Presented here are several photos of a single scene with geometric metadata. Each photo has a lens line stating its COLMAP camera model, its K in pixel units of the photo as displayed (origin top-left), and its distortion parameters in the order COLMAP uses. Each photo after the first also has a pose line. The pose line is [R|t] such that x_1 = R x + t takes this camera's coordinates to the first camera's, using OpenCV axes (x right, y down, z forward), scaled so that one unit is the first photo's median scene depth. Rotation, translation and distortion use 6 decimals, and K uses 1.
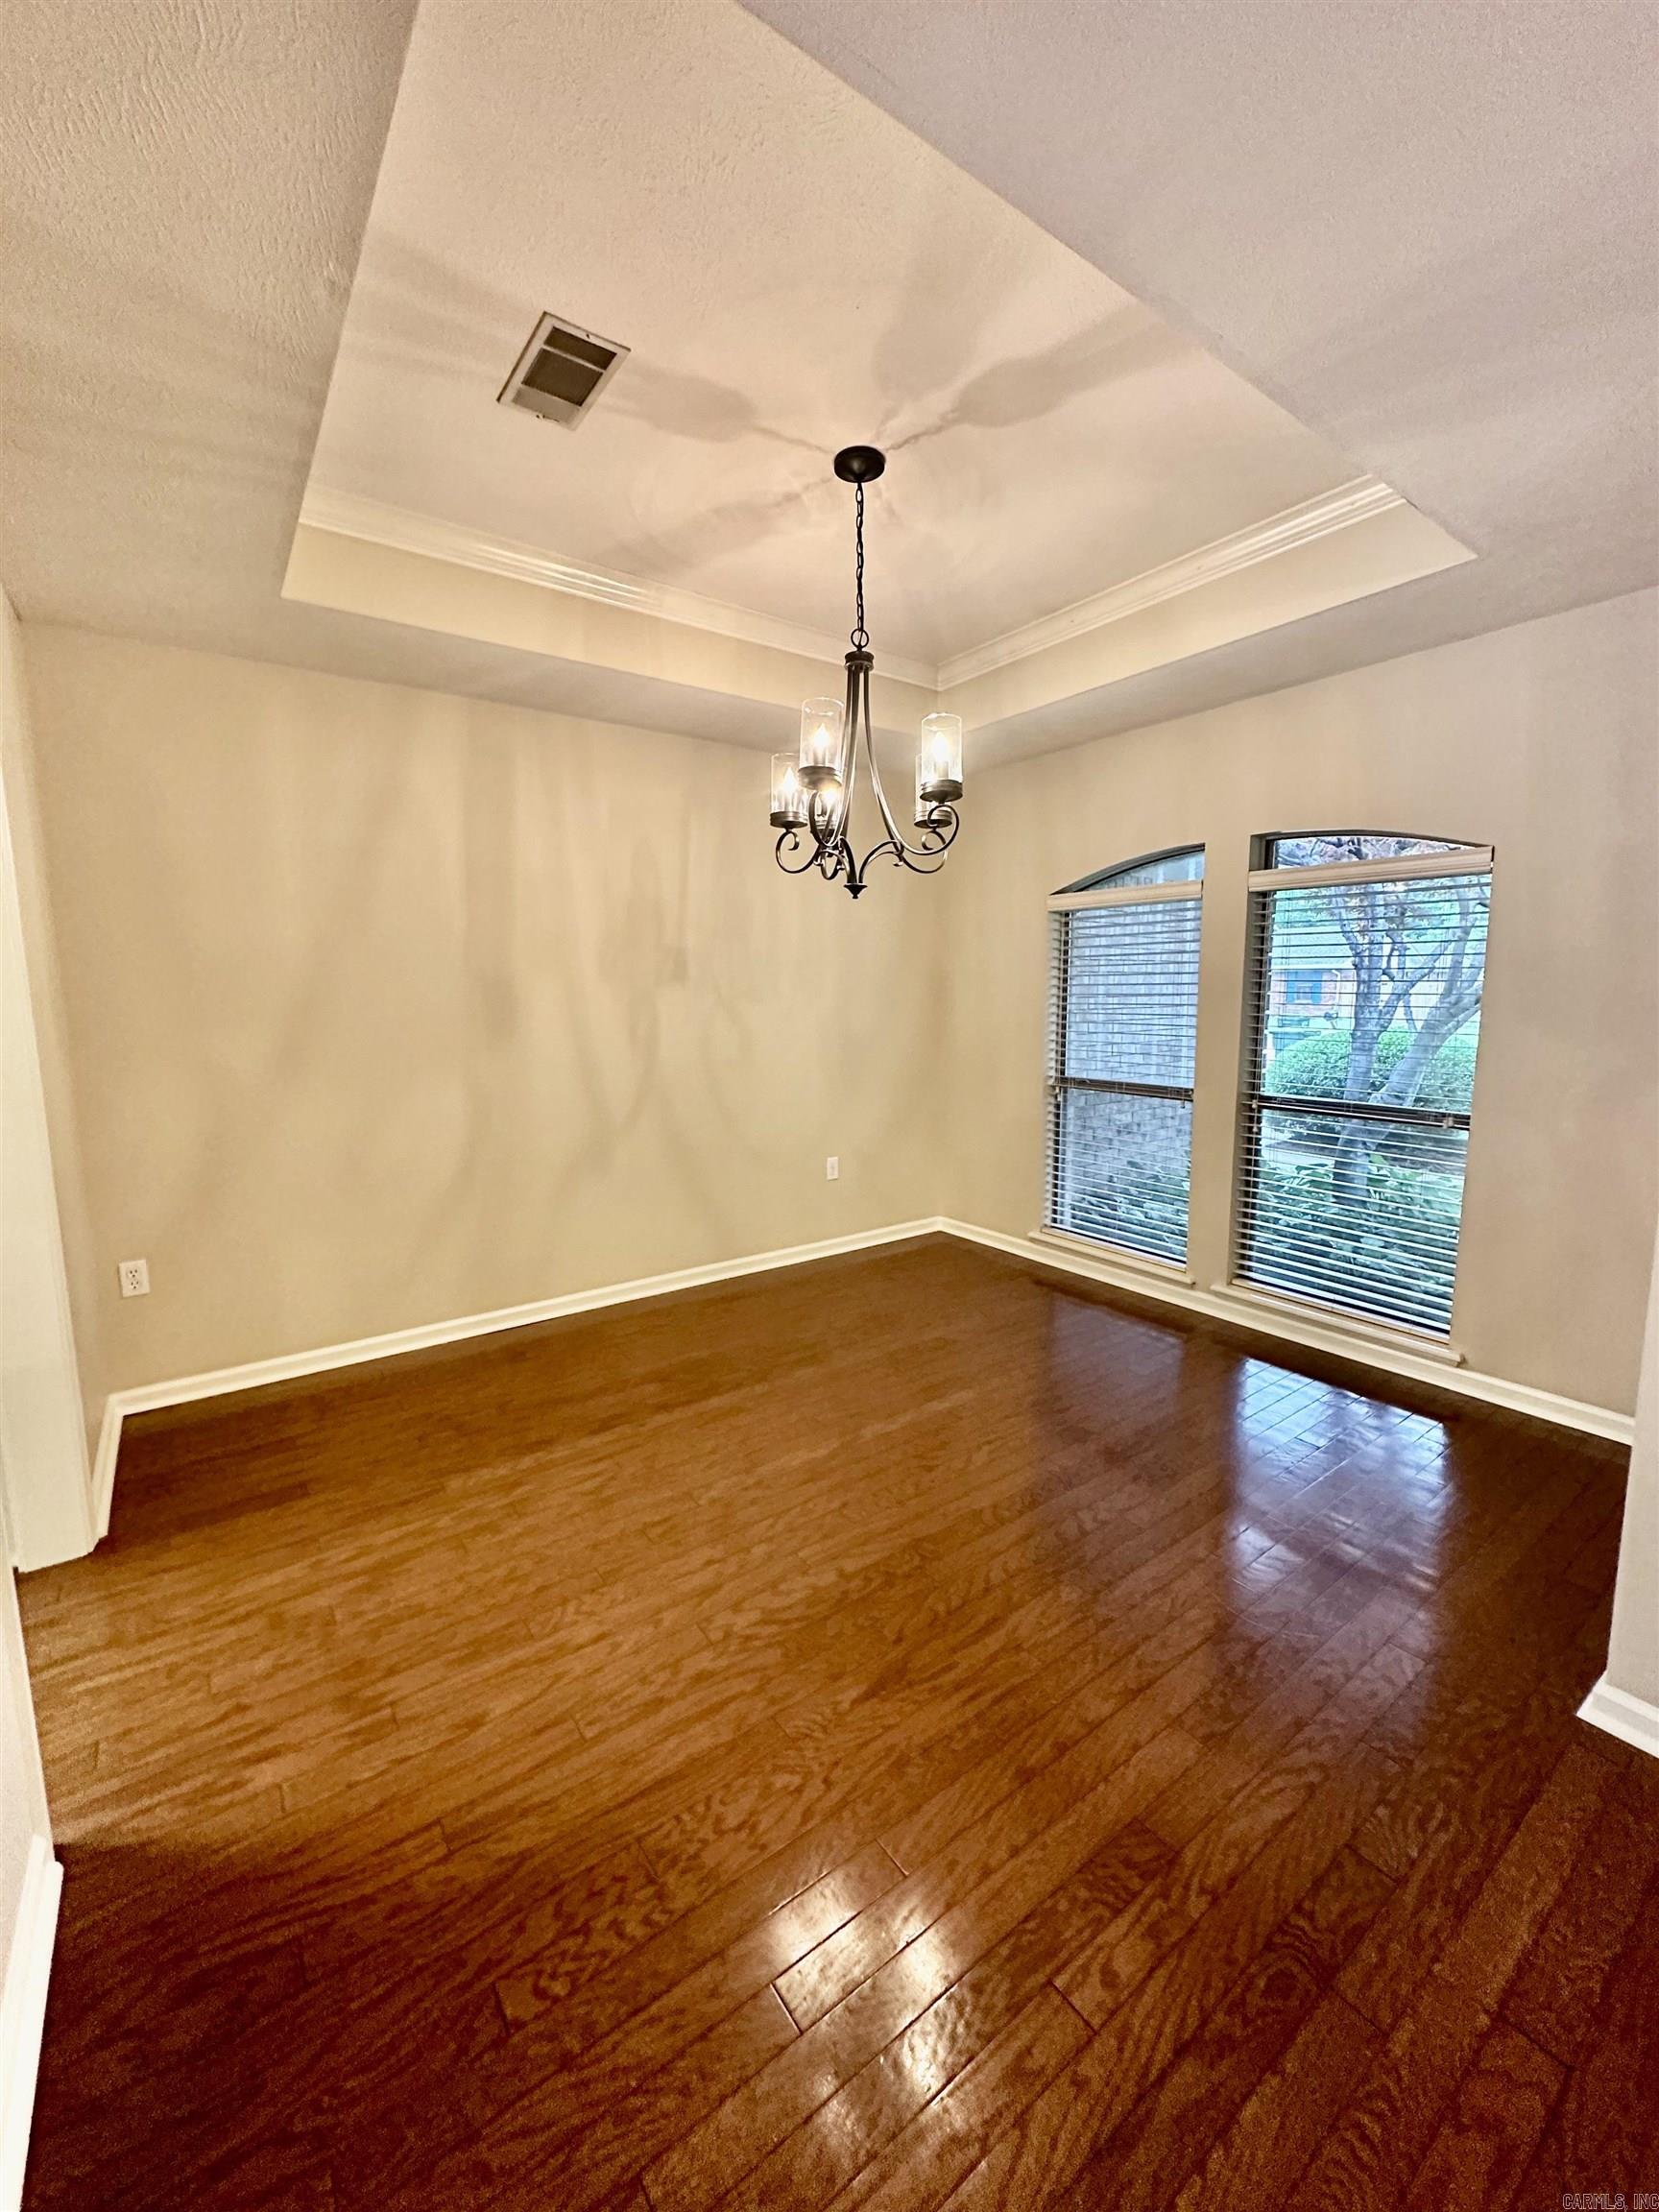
lens RADIAL K [[875.3, 0, 829.5], [0, 875.3, 1106.0], [0, 0, 1]] dist [0.001503, 0.000119]
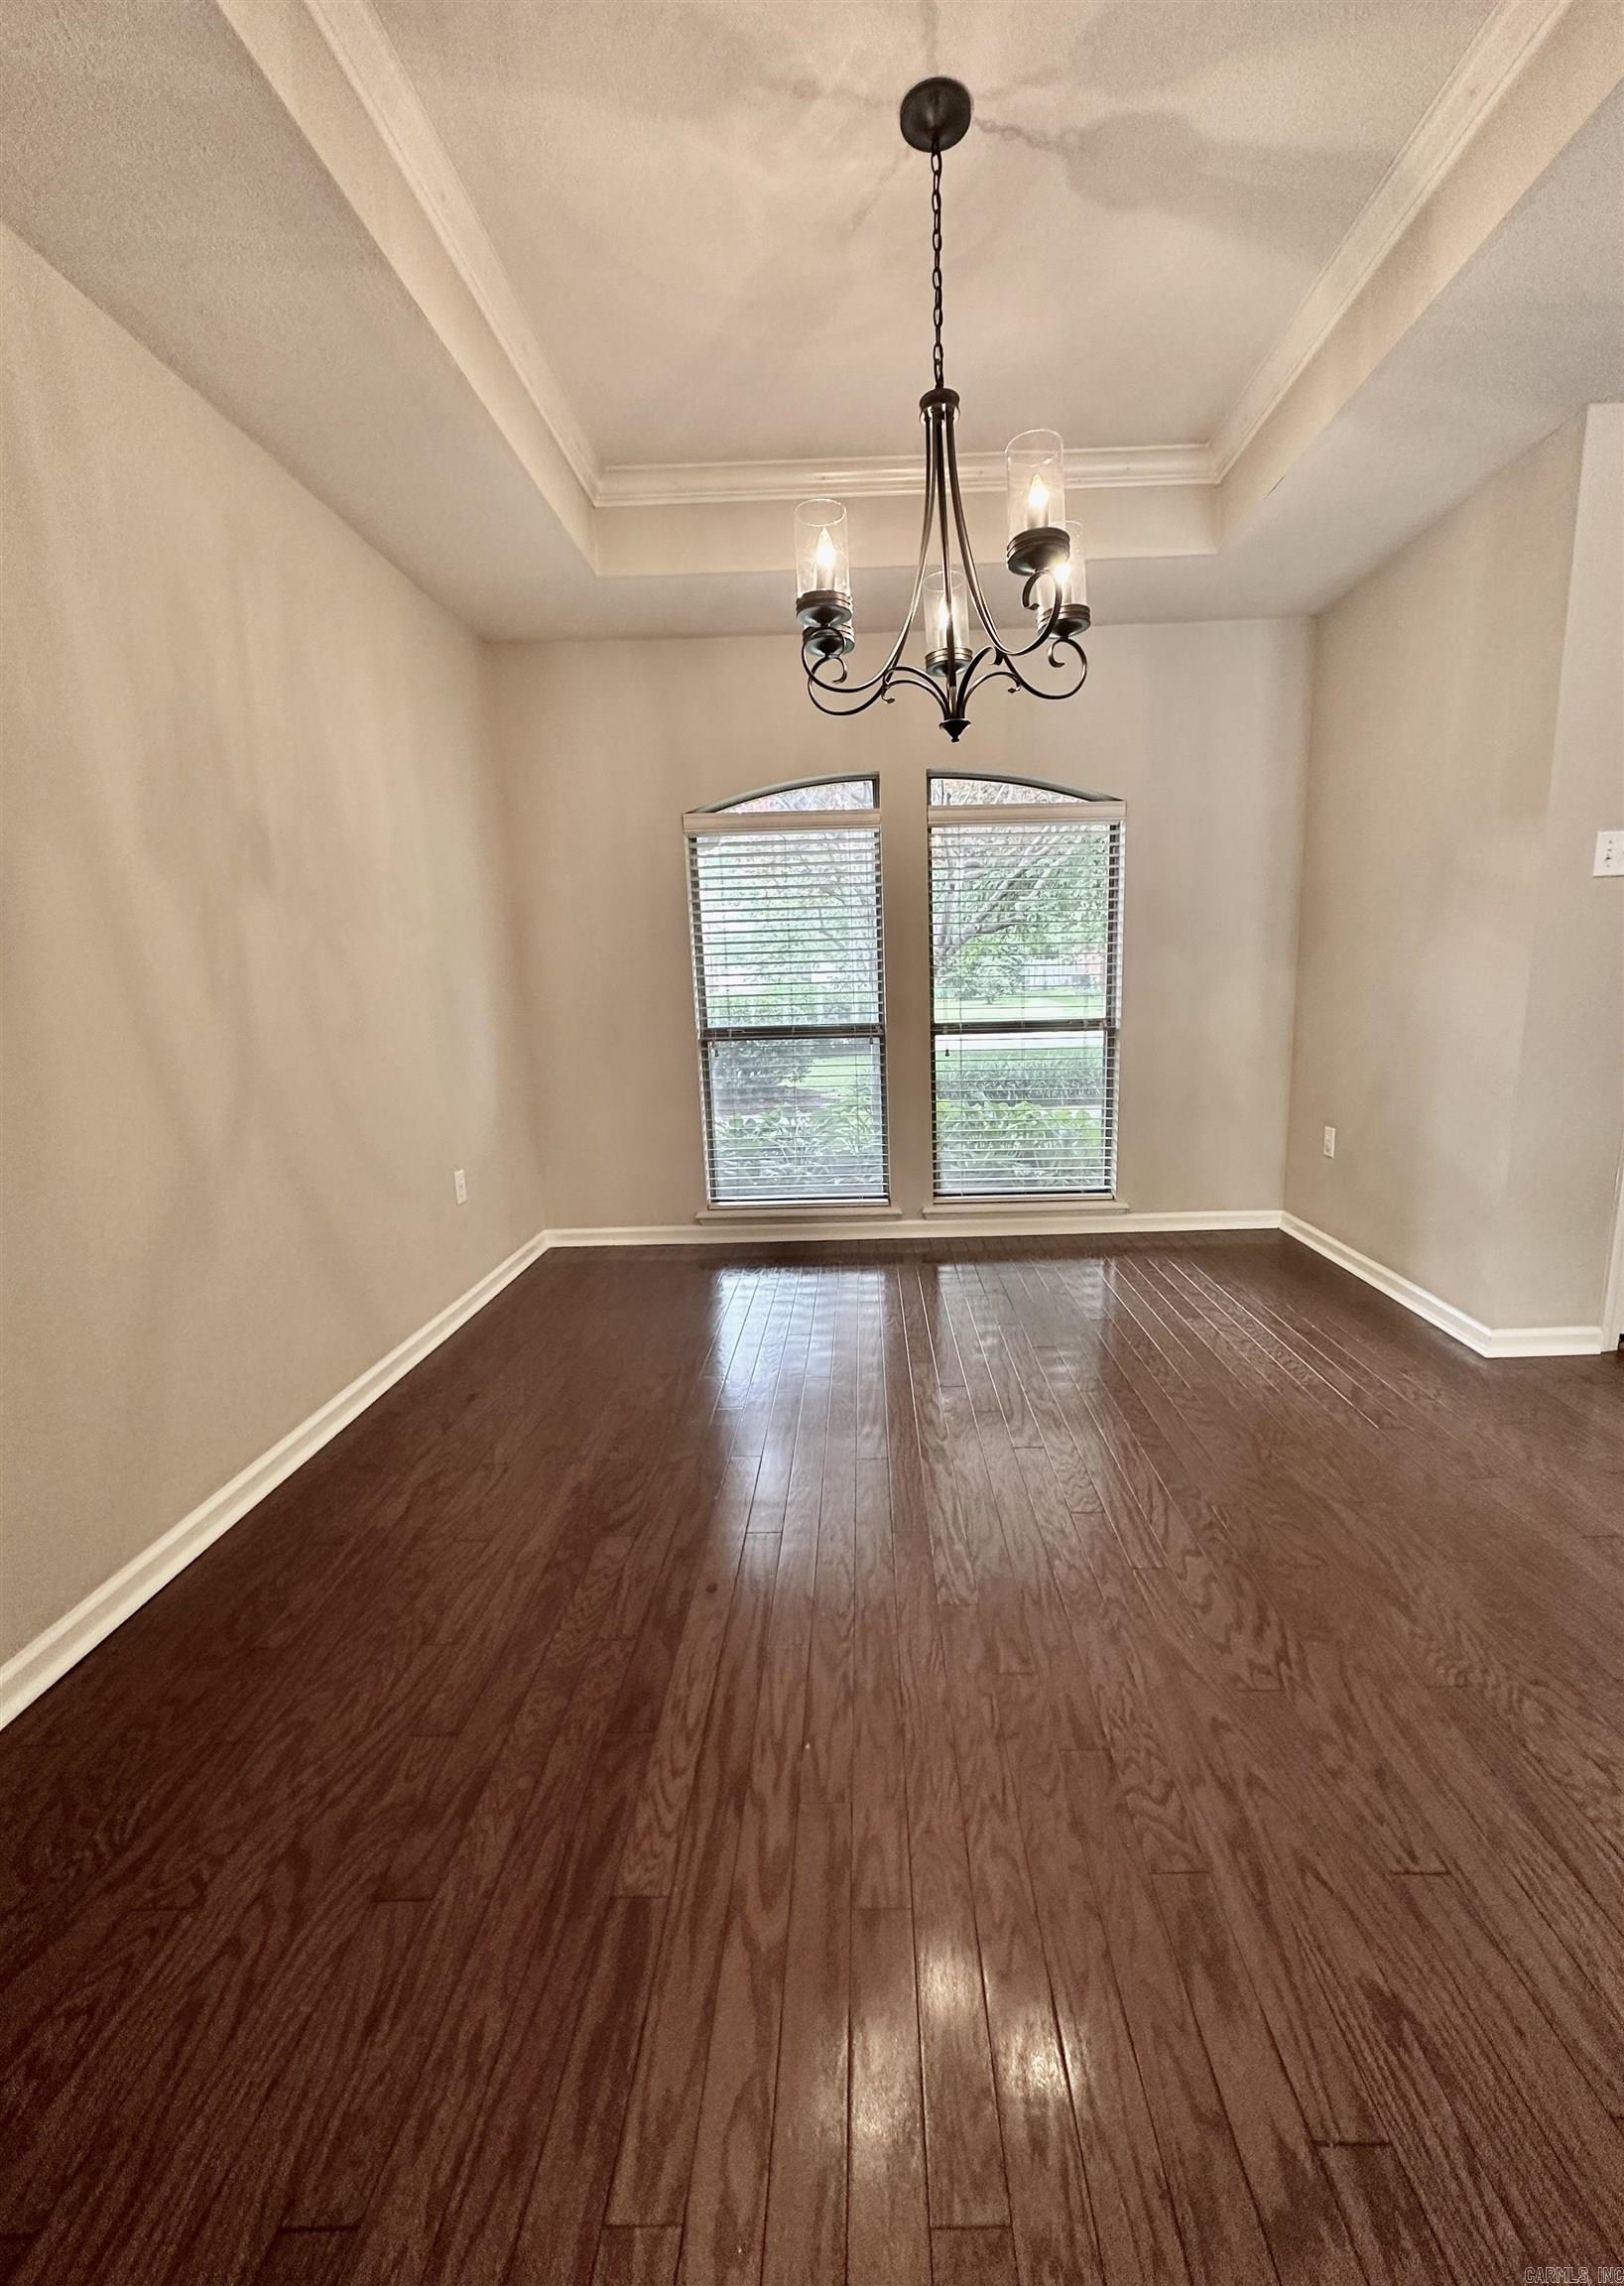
lens RADIAL K [[908.9, 0, 853.6], [0, 908.9, 1143.9], [0, 0, 1]] dist [-0.003423, -0.000064]
pose [[0.595662, -0.158473, 0.787447, -0.500561], [0.130696, 0.986402, 0.099648, 0.011419], [-0.792531, 0.043560, 0.608274, 0.442347]]
